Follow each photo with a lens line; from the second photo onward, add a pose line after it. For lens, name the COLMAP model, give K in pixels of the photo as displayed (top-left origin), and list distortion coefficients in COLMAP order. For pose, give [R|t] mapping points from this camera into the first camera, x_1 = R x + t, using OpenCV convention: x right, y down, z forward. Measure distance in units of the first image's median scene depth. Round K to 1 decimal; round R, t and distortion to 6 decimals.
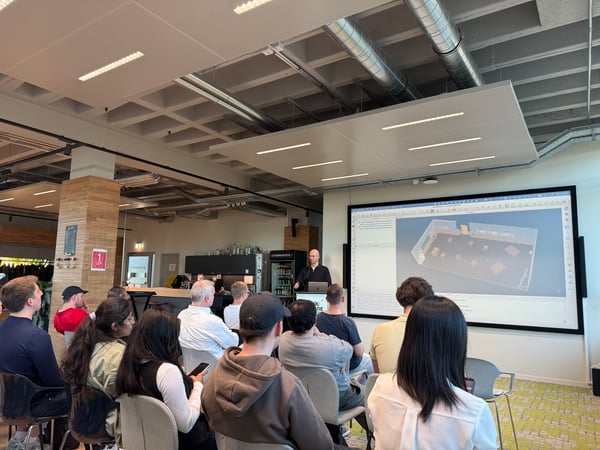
lens RADIAL K [[426.0, 0, 297.4], [0, 426.0, 228.0], [0, 0, 1]] dist [0.072617, -0.078629]
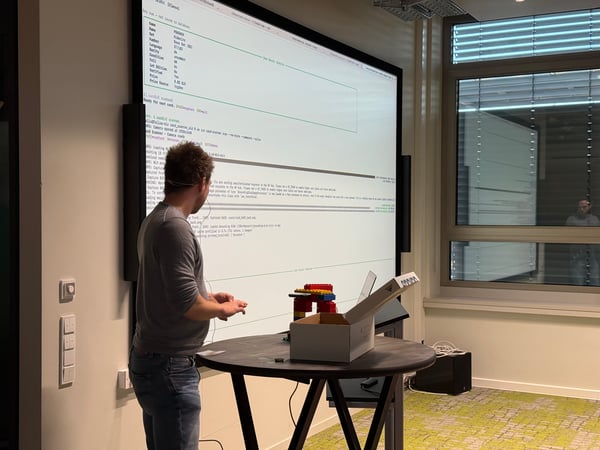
lens RADIAL K [[849.4, 0, 295.7], [0, 849.4, 227.3], [0, 0, 1]] dist [0.136200, 0.000000]
pose [[-0.109047, -0.028897, 0.993616, -0.413585], [-0.122070, 0.992401, 0.015465, 0.093848], [-0.986513, -0.119604, -0.111746, 0.975046]]
